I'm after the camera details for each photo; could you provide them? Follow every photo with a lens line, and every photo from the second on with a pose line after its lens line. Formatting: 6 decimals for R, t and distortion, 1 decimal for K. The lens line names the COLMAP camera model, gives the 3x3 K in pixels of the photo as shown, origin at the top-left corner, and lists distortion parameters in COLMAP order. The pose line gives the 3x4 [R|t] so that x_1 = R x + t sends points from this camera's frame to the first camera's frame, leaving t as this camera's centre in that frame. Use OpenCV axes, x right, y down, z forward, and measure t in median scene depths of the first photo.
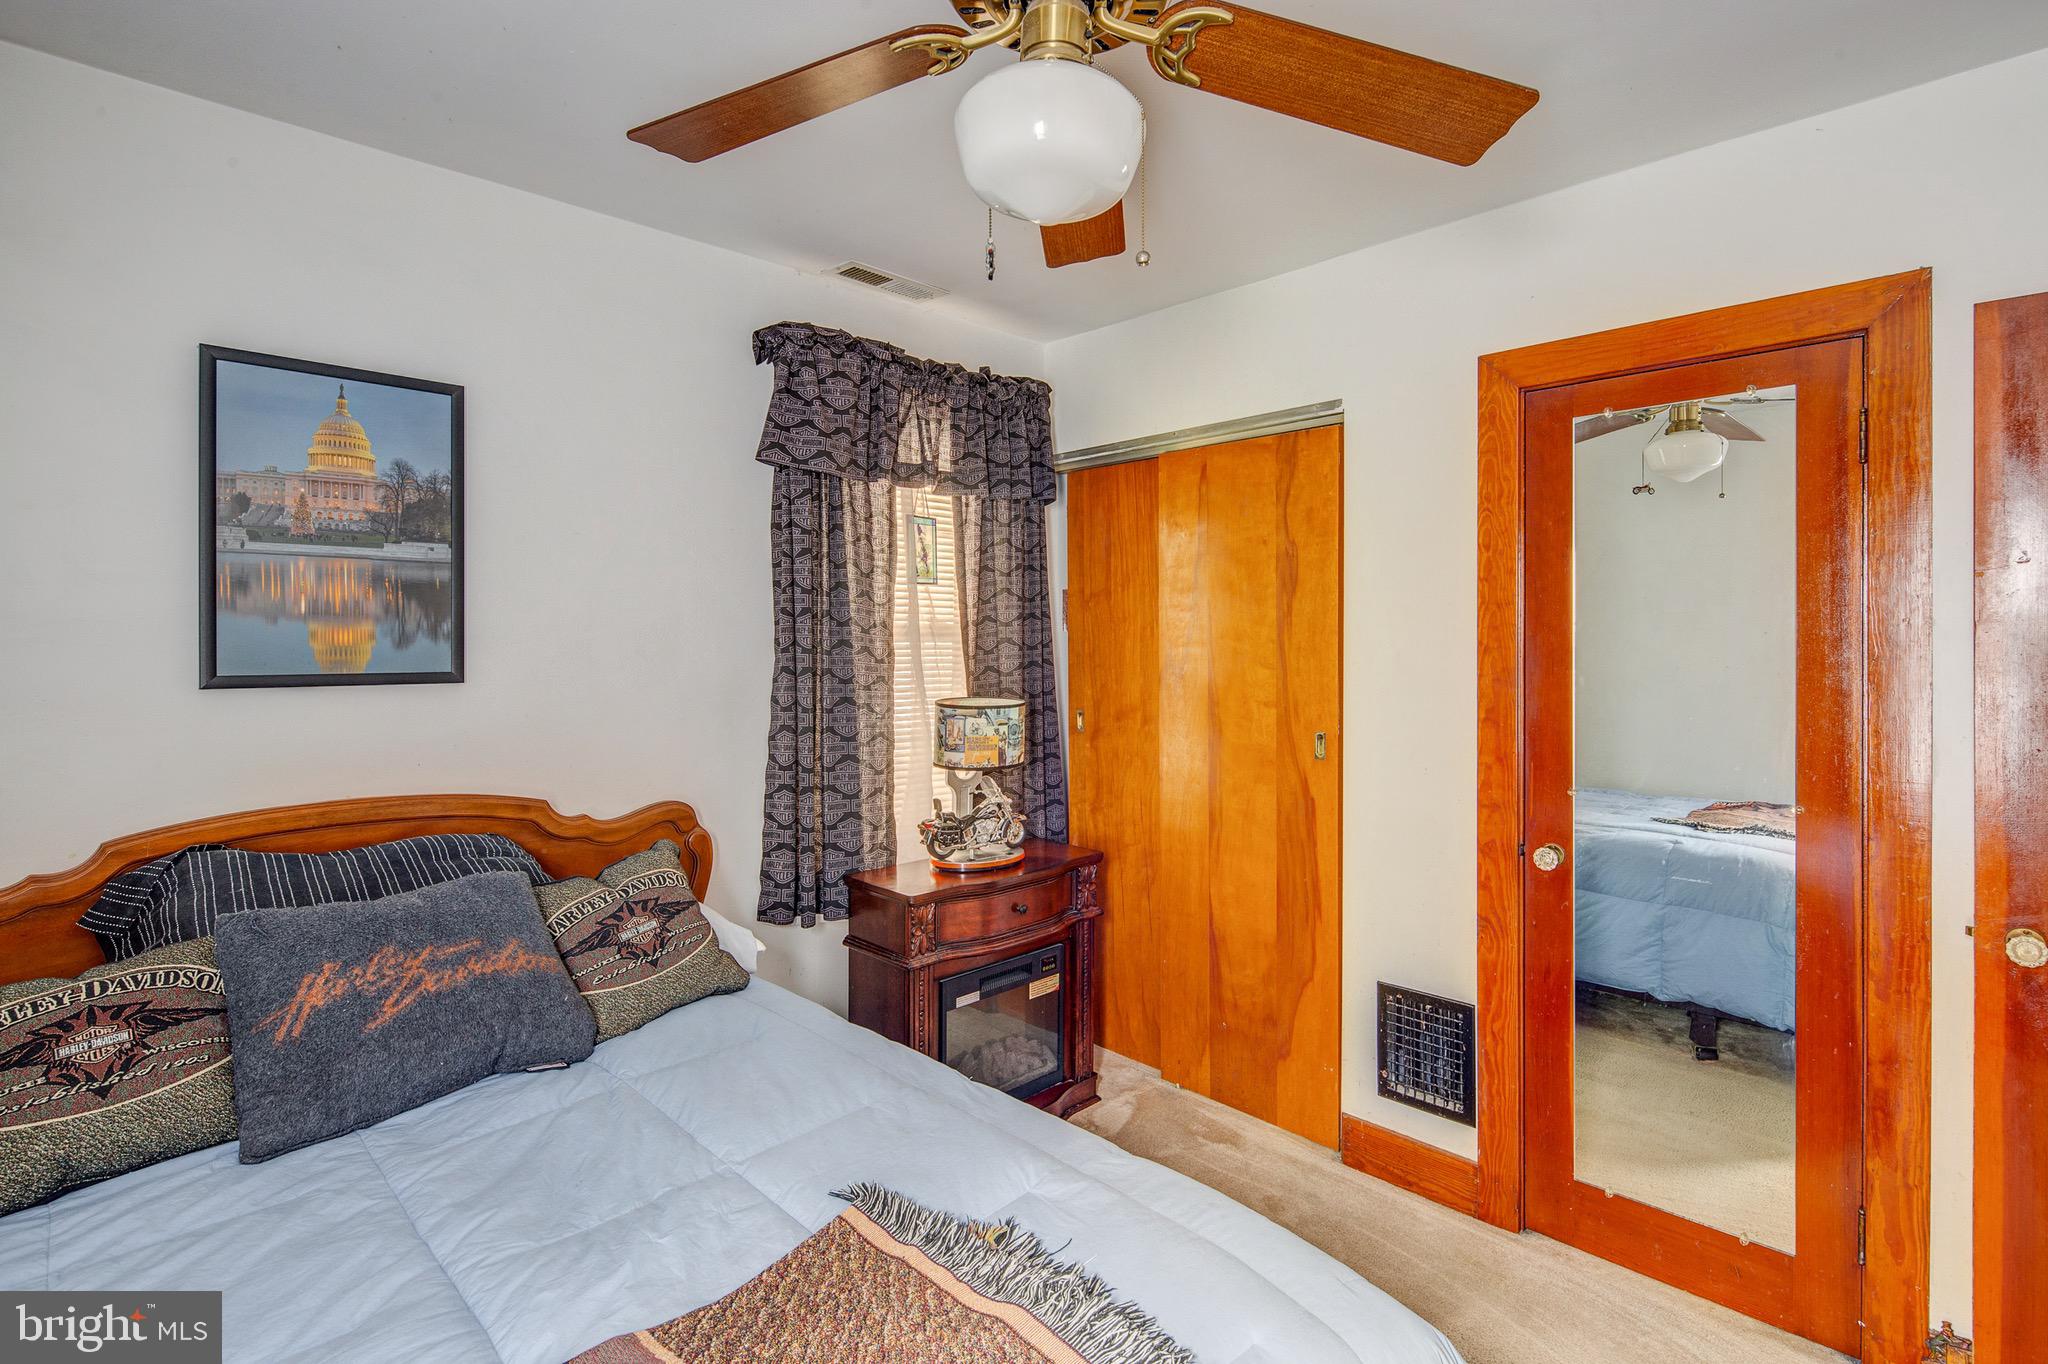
lens RADIAL K [[1000.7, 0, 1027.5], [0, 1000.7, 642.9], [0, 0, 1]] dist [-0.000469, -0.000416]
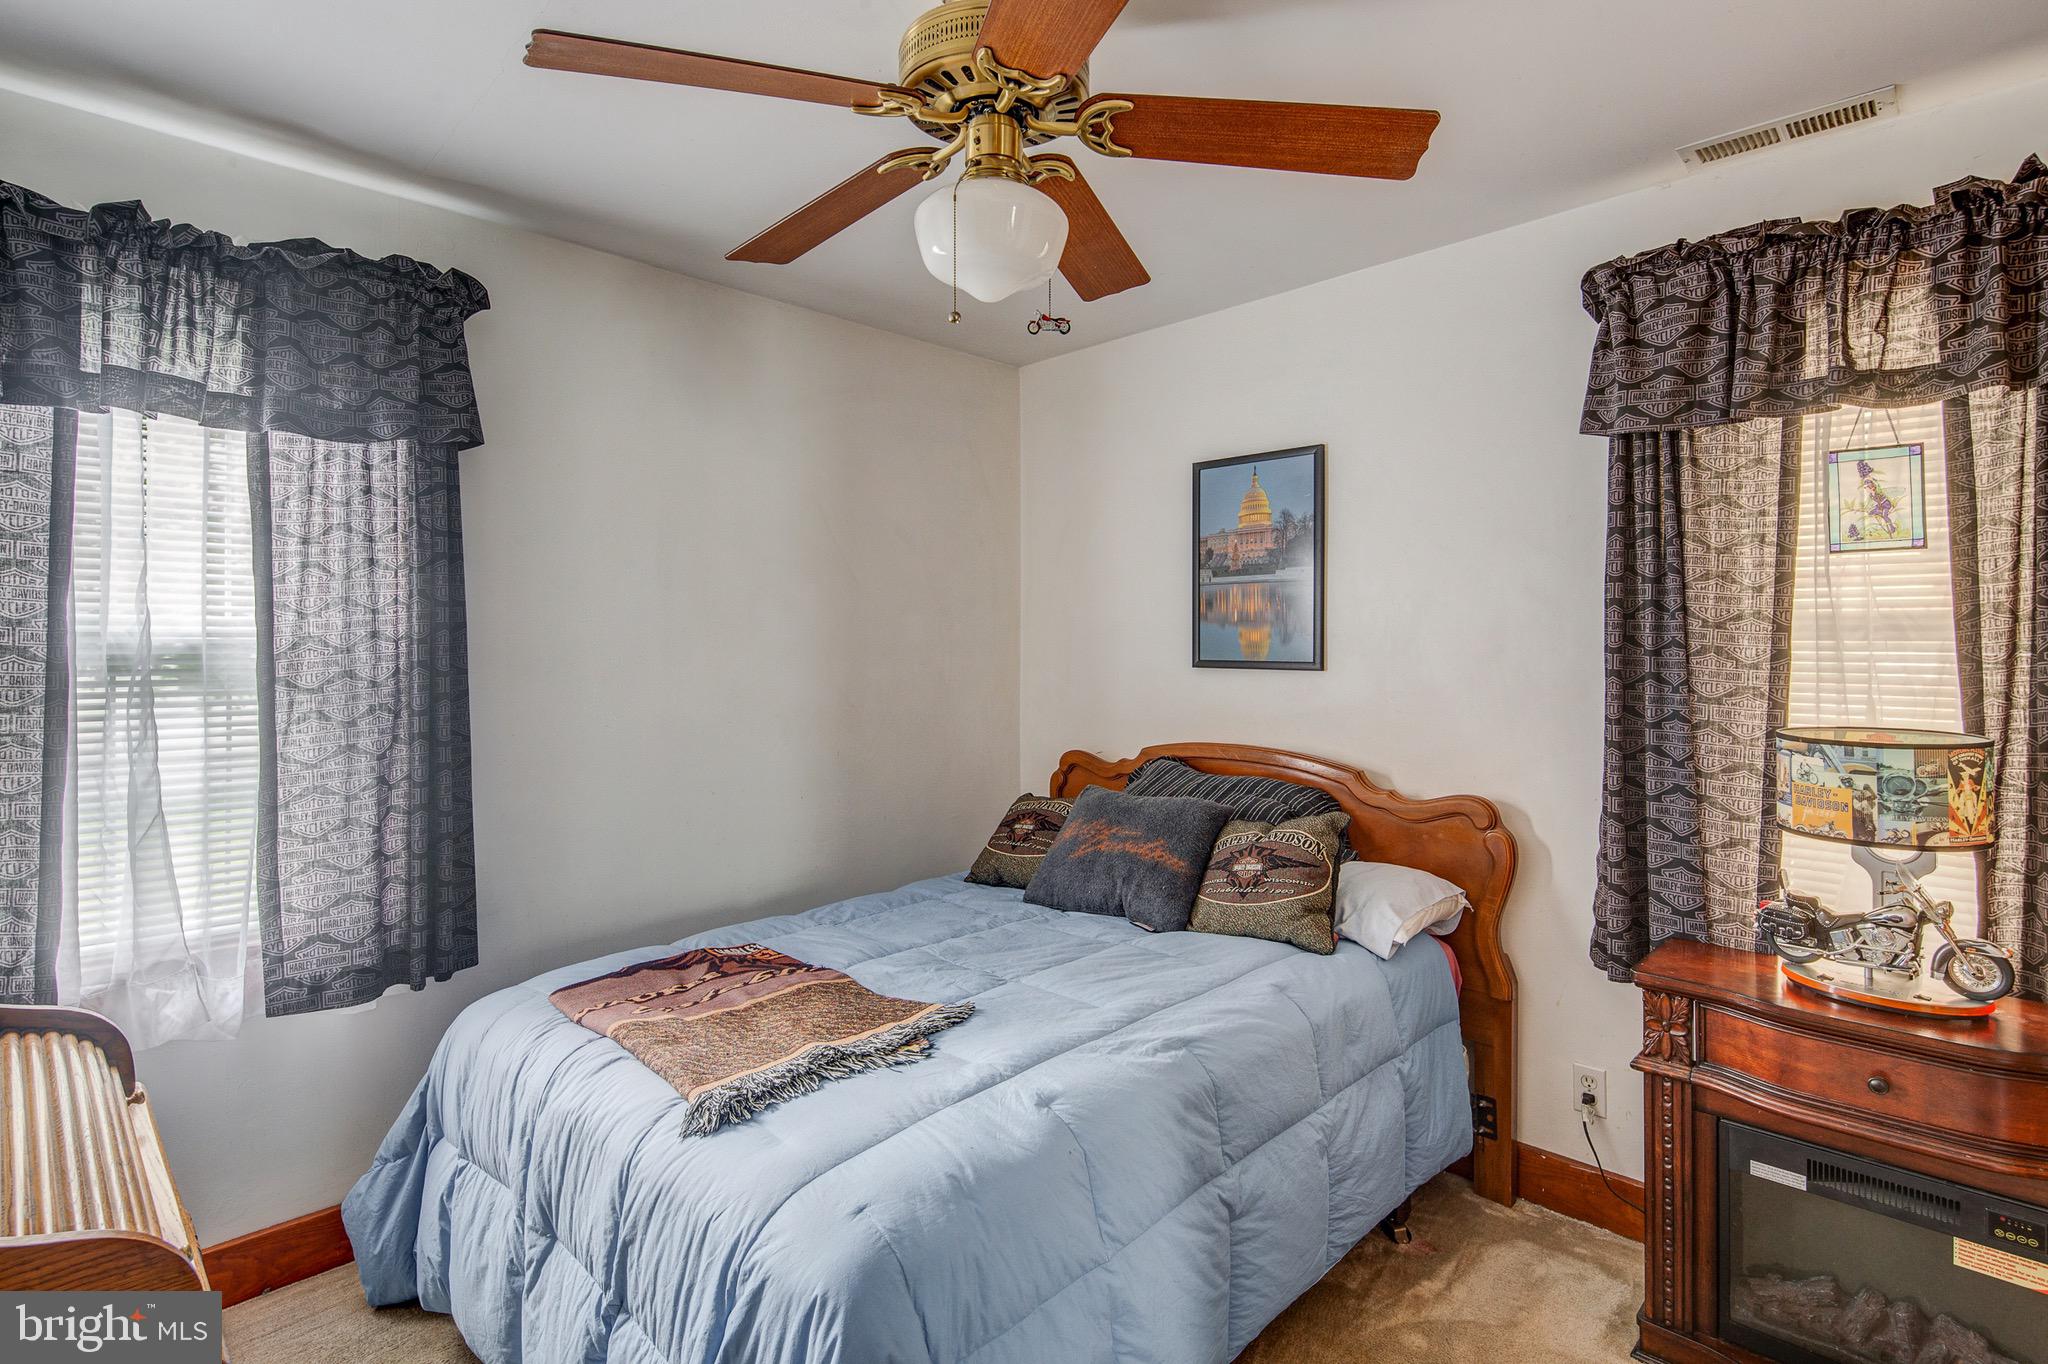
lens RADIAL K [[1000.7, 0, 1027.5], [0, 1000.7, 642.9], [0, 0, 1]] dist [-0.000469, -0.000416]
pose [[0.007503, 0.002598, -0.999968, 0.770309], [-0.002274, 0.999994, 0.002581, 0.000951], [0.999969, 0.002254, 0.007509, 0.630072]]
